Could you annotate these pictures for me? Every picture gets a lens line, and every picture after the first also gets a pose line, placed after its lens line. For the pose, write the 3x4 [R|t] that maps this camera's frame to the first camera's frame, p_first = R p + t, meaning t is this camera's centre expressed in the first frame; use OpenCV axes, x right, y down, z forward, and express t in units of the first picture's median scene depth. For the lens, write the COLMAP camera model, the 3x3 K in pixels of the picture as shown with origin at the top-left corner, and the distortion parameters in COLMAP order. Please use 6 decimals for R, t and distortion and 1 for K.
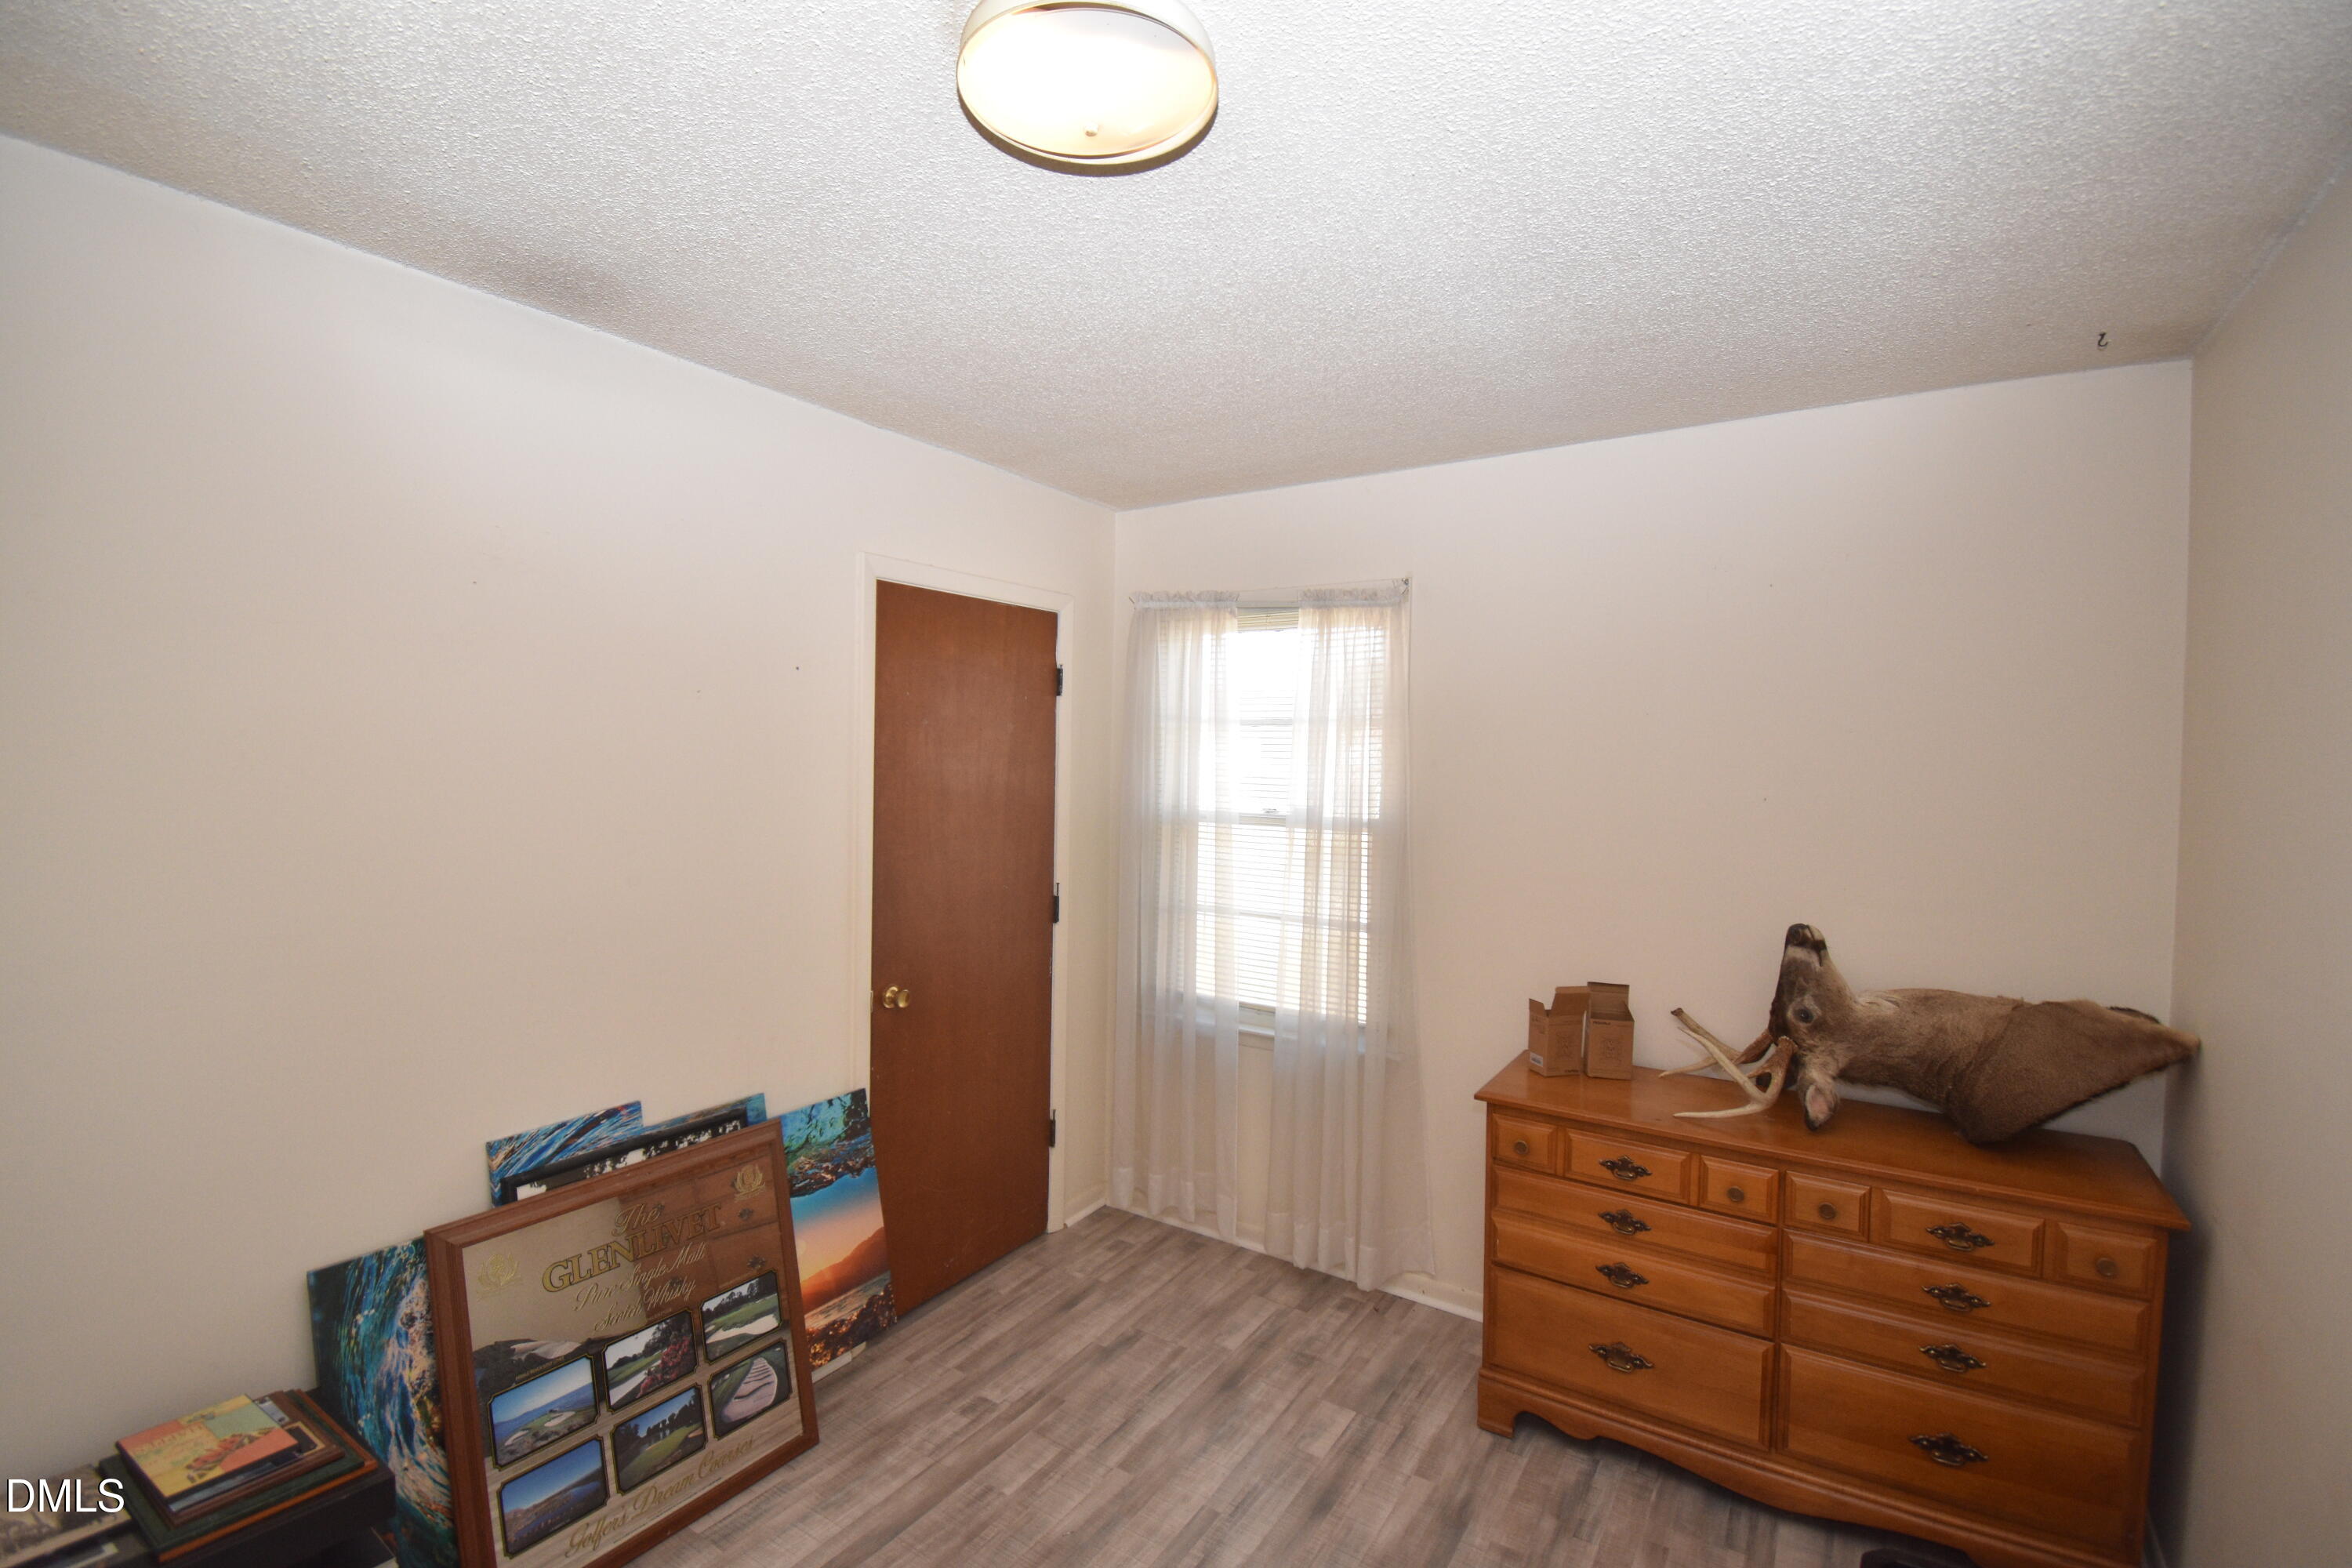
lens RADIAL K [[1051.4, 0, 1157.9], [0, 1051.4, 767.4], [0, 0, 1]] dist [0.012118, -0.018285]
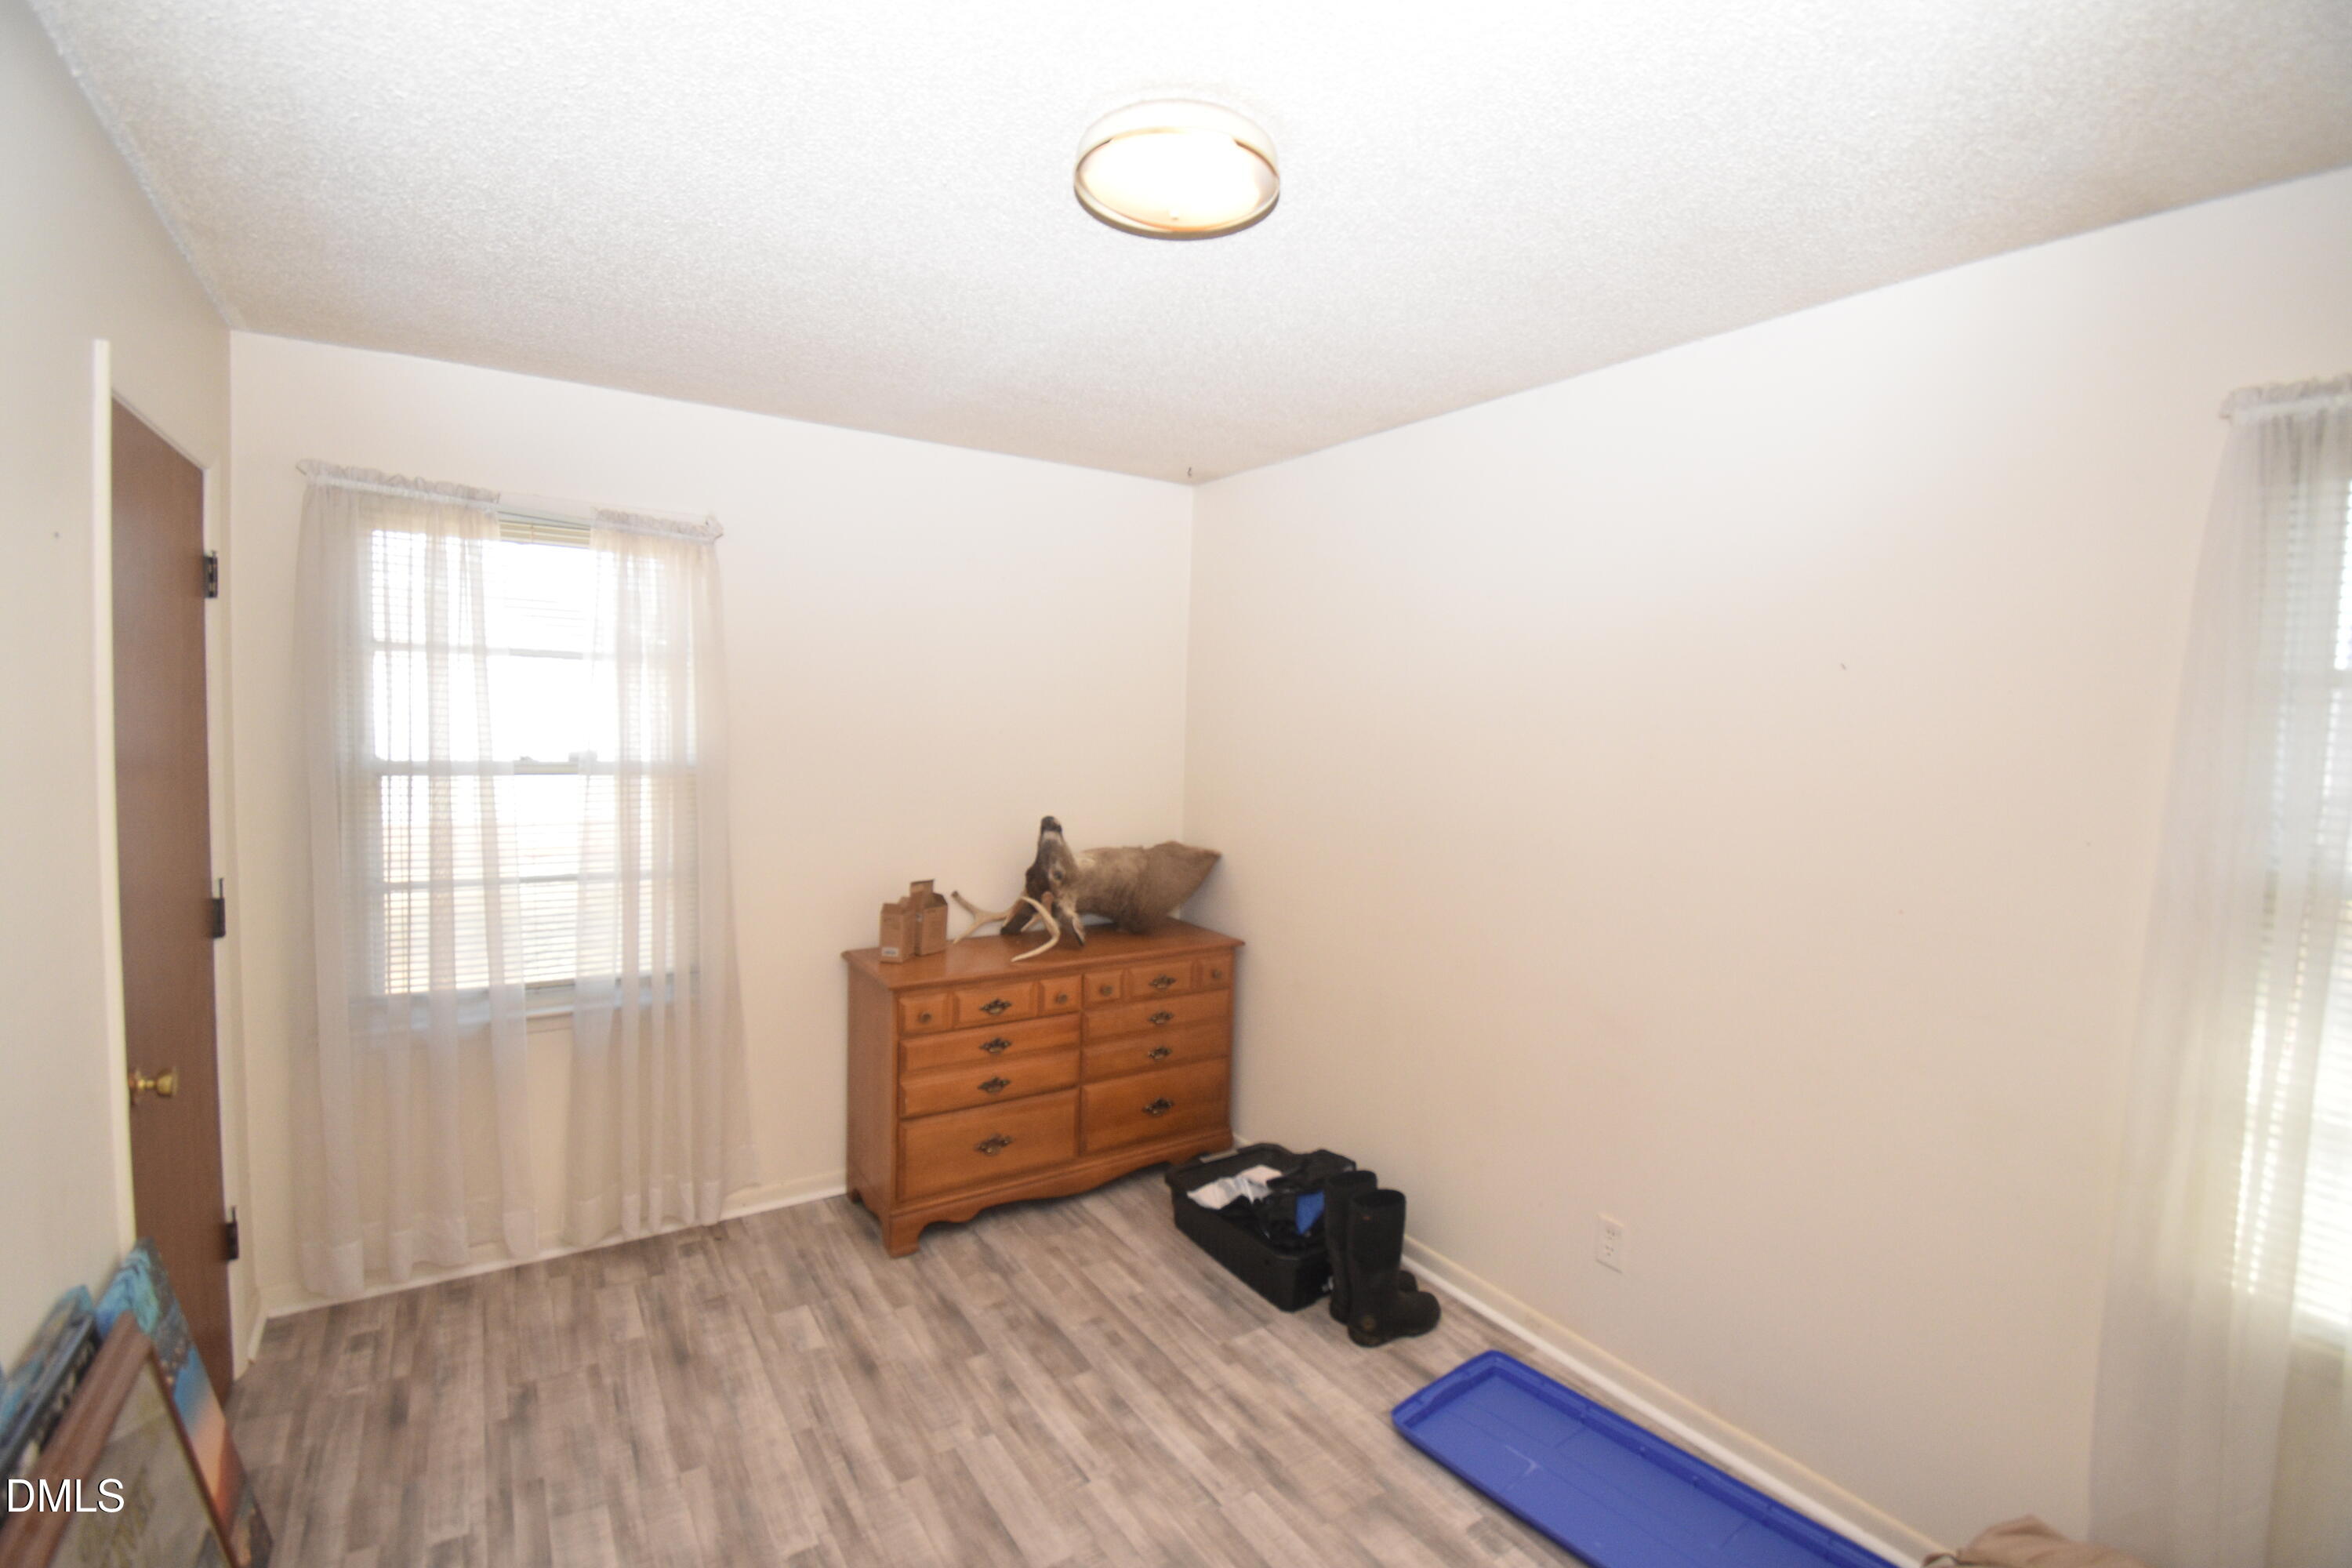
lens RADIAL K [[1051.4, 0, 1162.5], [0, 1051.4, 771.9], [0, 0, 1]] dist [0.012118, -0.018285]
pose [[0.400941, -0.055032, 0.914449, -0.666827], [-0.007375, 0.997968, 0.063292, -0.007115], [-0.916074, -0.032120, 0.399720, 0.264448]]
